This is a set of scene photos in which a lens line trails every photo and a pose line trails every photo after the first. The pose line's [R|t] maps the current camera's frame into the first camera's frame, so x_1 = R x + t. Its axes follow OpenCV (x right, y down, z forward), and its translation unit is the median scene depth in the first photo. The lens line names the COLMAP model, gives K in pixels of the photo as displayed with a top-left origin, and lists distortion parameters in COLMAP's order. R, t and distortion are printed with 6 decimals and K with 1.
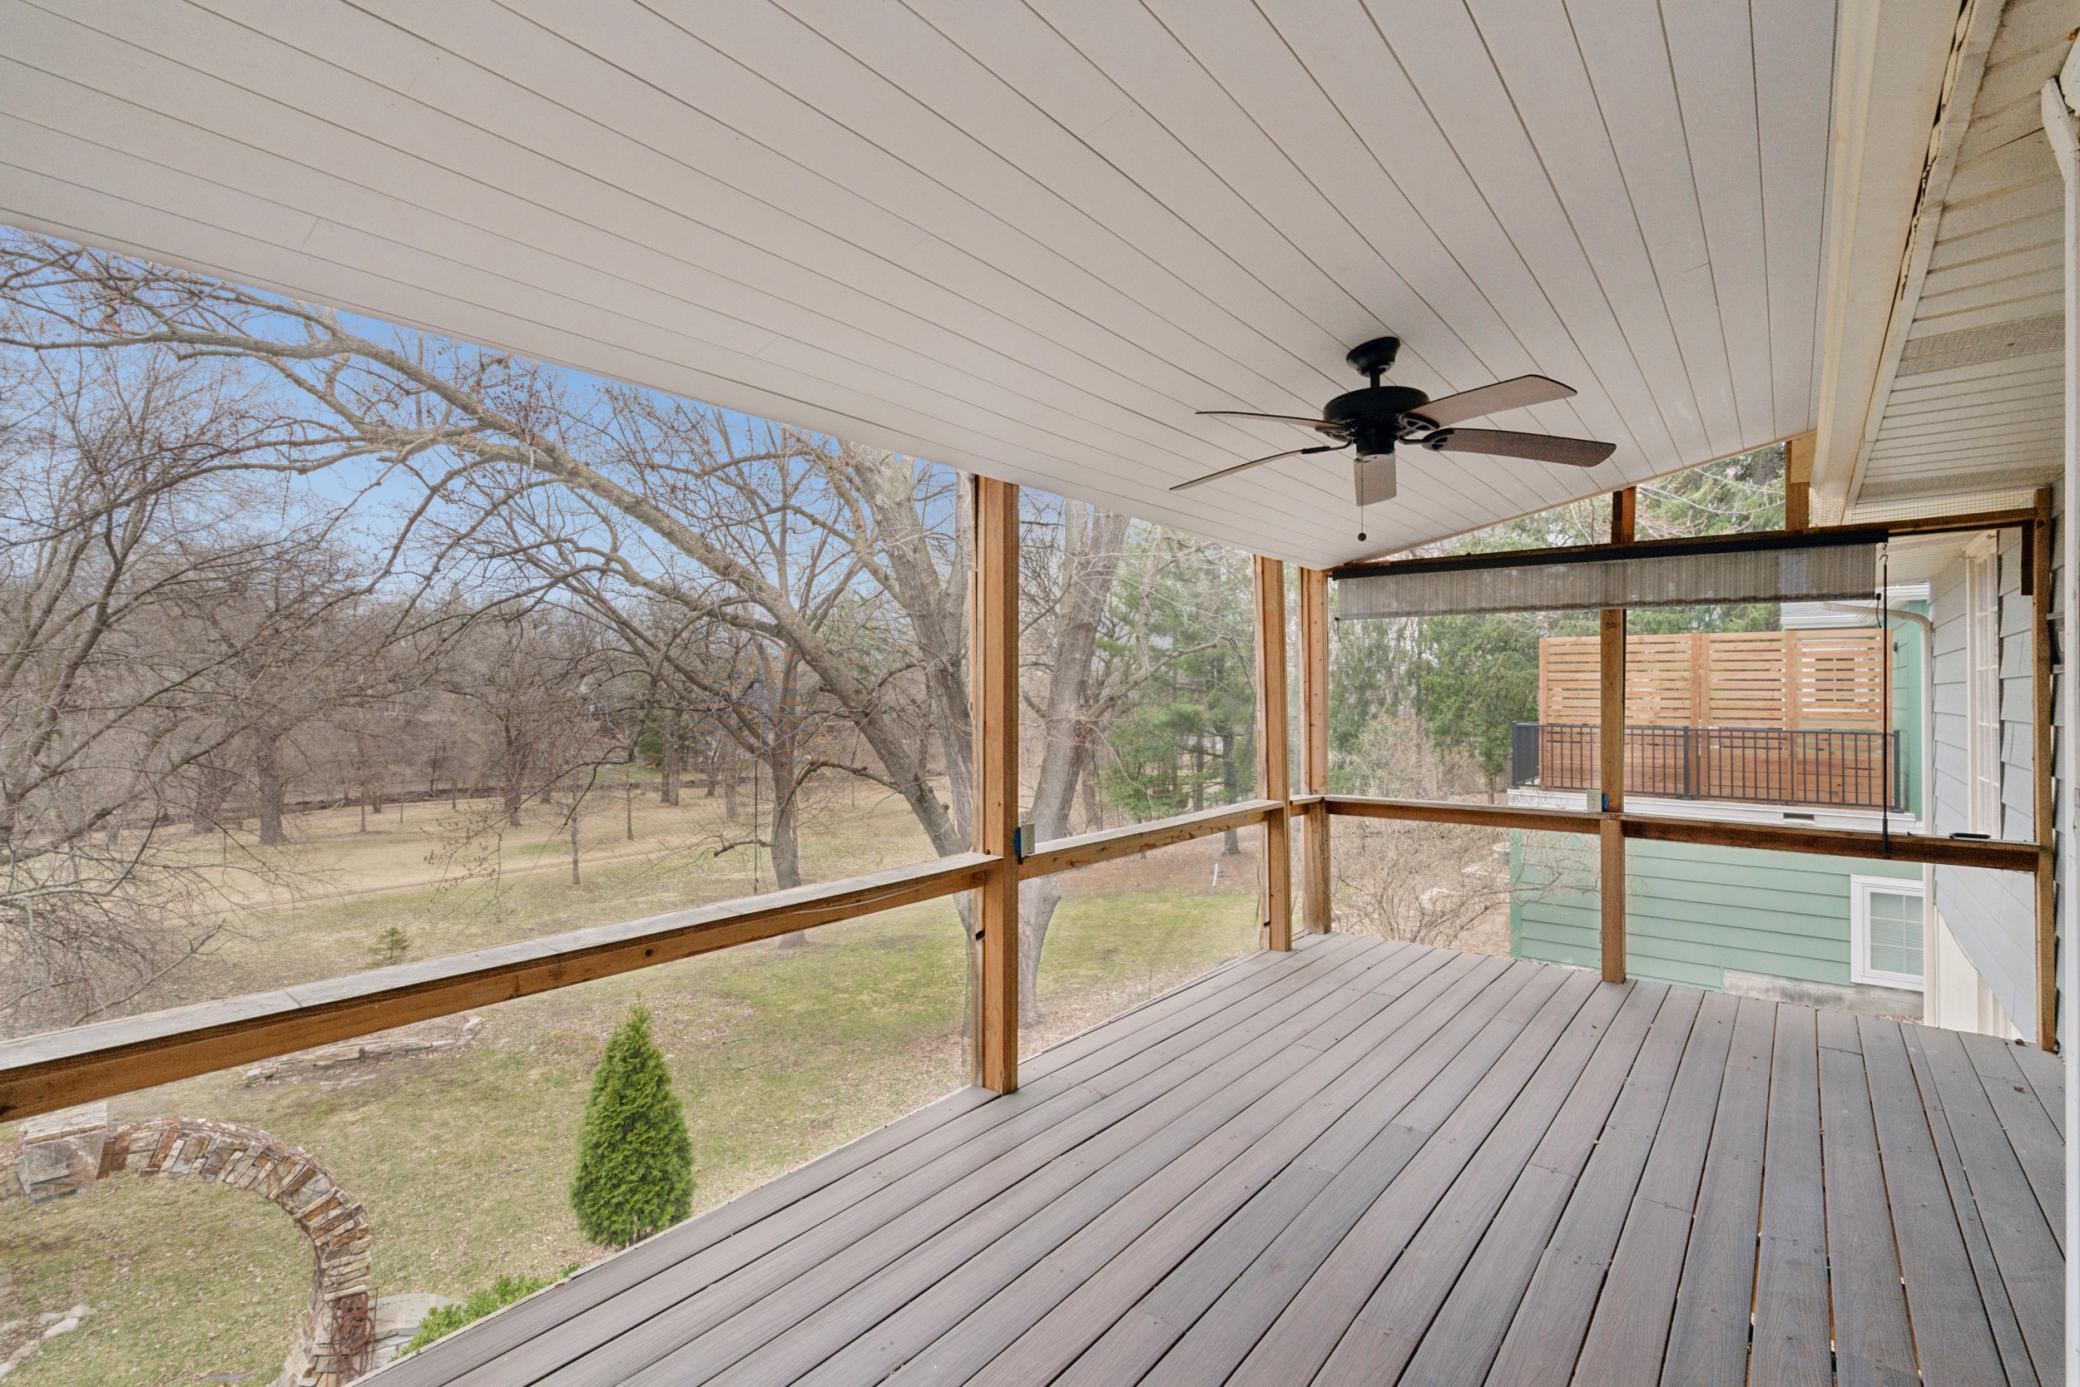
lens RADIAL K [[945.2, 0, 1046.3], [0, 945.2, 690.2], [0, 0, 1]] dist [-0.007511, 0.002171]
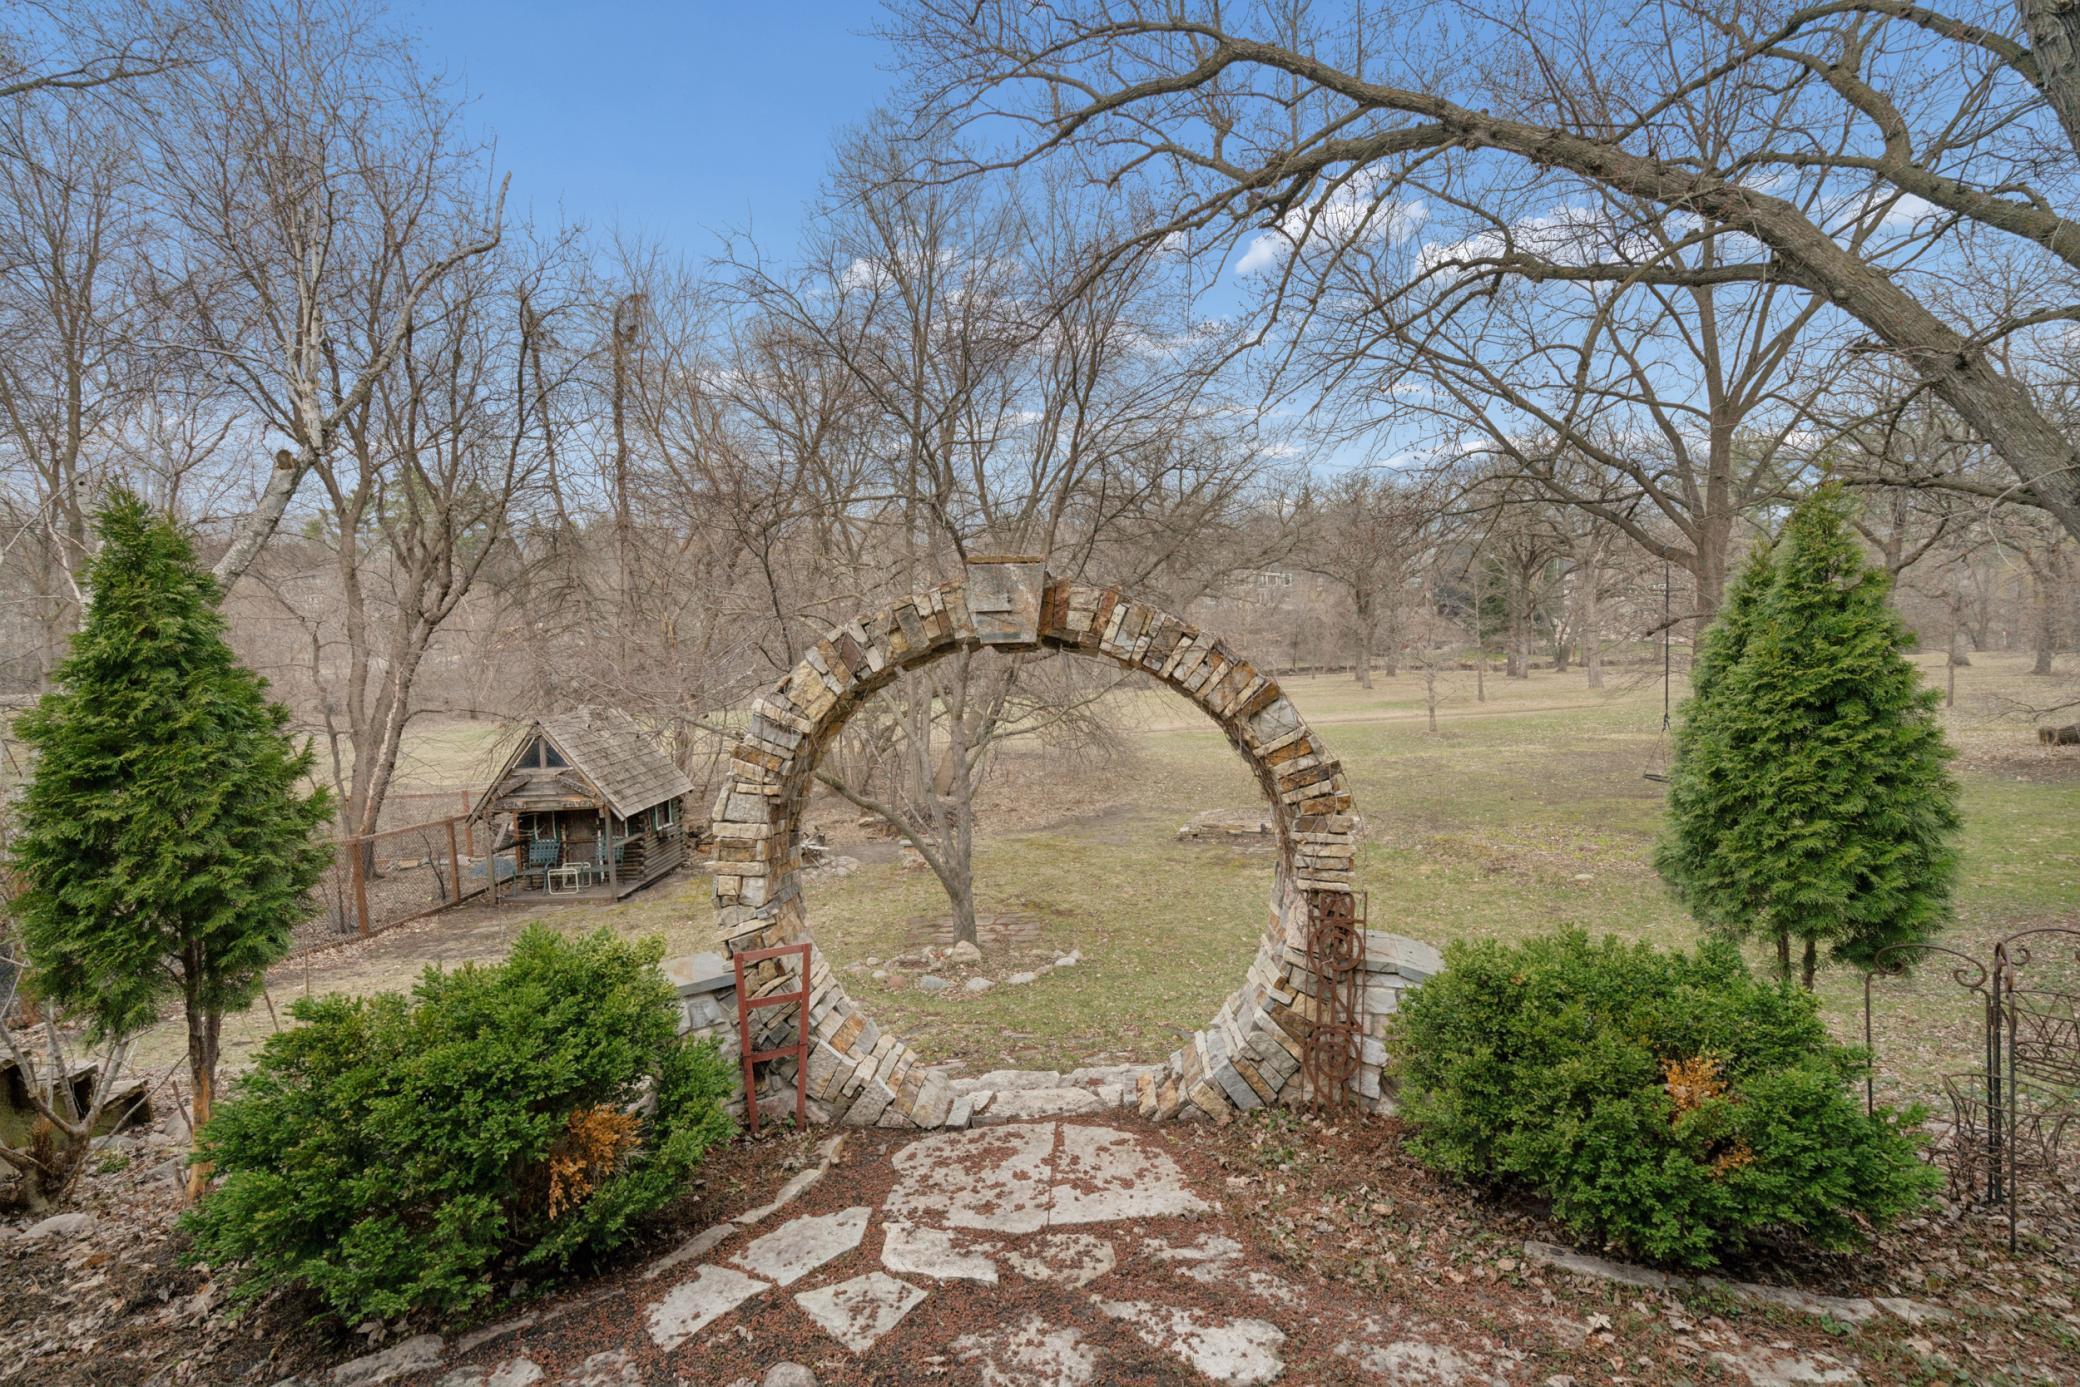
lens RADIAL K [[945.2, 0, 1041.5], [0, 945.2, 677.9], [0, 0, 1]] dist [-0.007511, 0.002171]
pose [[0.670204, 0.026366, -0.741709, -0.396803], [0.051585, 0.995297, 0.081993, 0.433605], [0.740382, -0.093213, 0.665692, 0.437004]]
